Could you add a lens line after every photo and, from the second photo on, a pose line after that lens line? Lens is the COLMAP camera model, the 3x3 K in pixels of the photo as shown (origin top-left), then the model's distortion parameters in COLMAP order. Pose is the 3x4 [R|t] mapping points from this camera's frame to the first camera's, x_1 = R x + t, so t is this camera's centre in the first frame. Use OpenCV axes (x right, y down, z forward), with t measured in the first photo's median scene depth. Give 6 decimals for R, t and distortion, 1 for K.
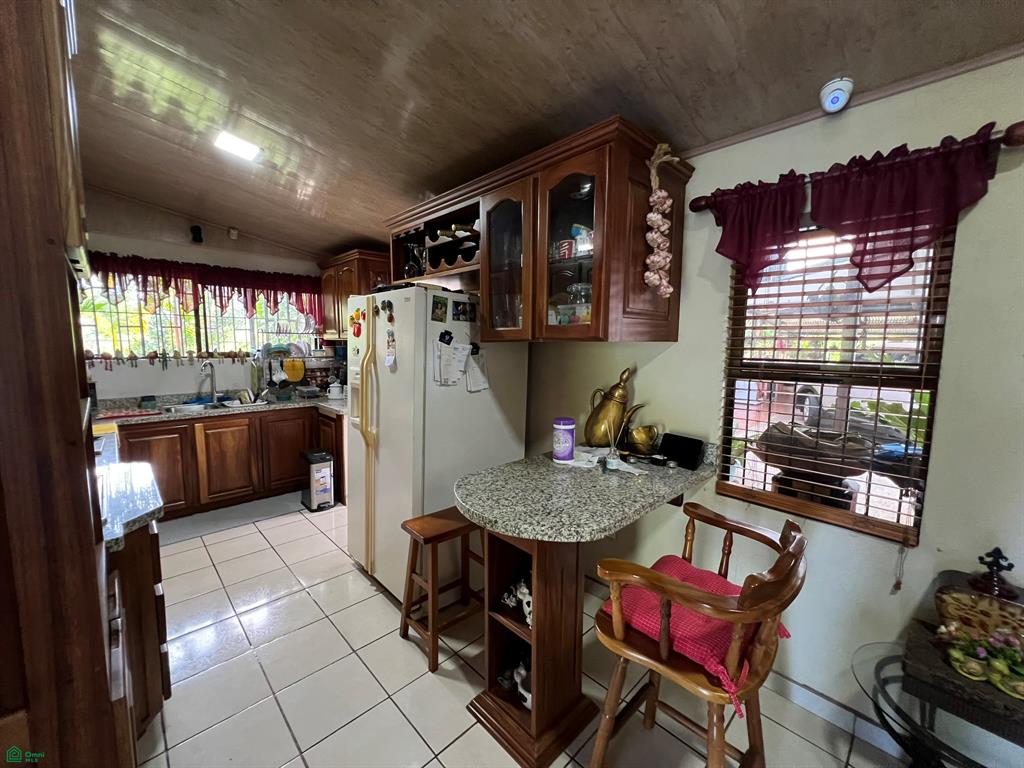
lens RADIAL K [[412.2, 0, 510.8], [0, 412.2, 383.4], [0, 0, 1]] dist [-0.002782, 0.001367]
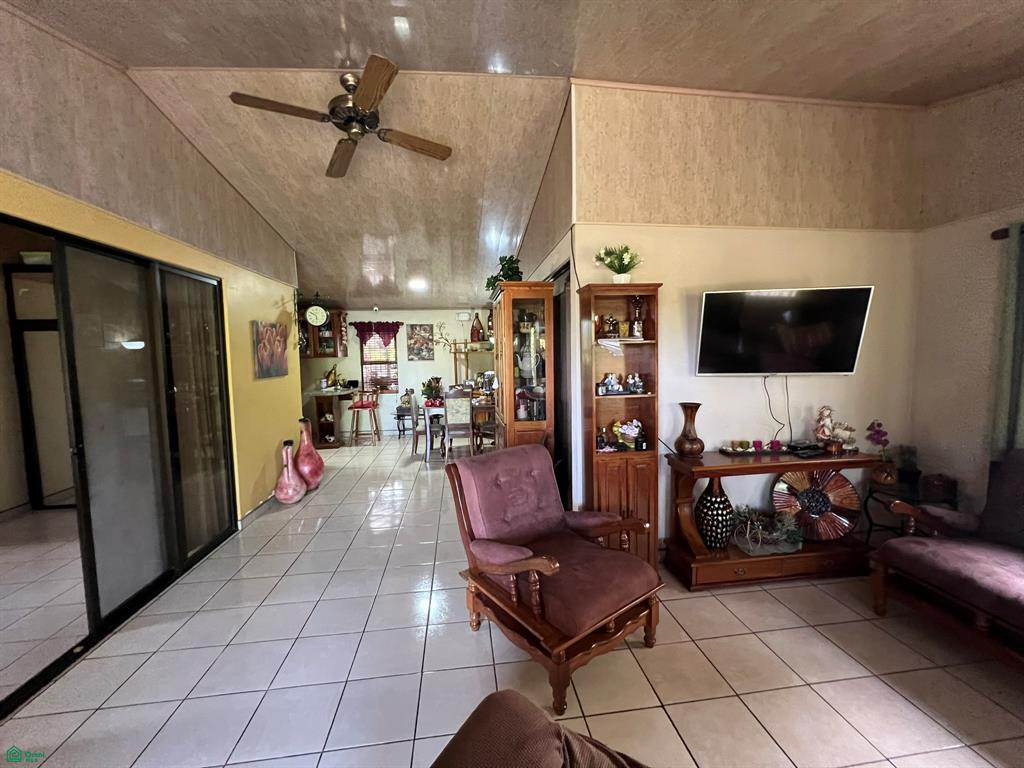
lens RADIAL K [[412.2, 0, 509.9], [0, 412.2, 383.6], [0, 0, 1]] dist [-0.002782, 0.001367]
pose [[0.602410, -0.079306, 0.794237, -1.969168], [0.108442, 0.993957, 0.016998, 0.273626], [-0.790786, 0.075889, 0.607370, -2.813262]]
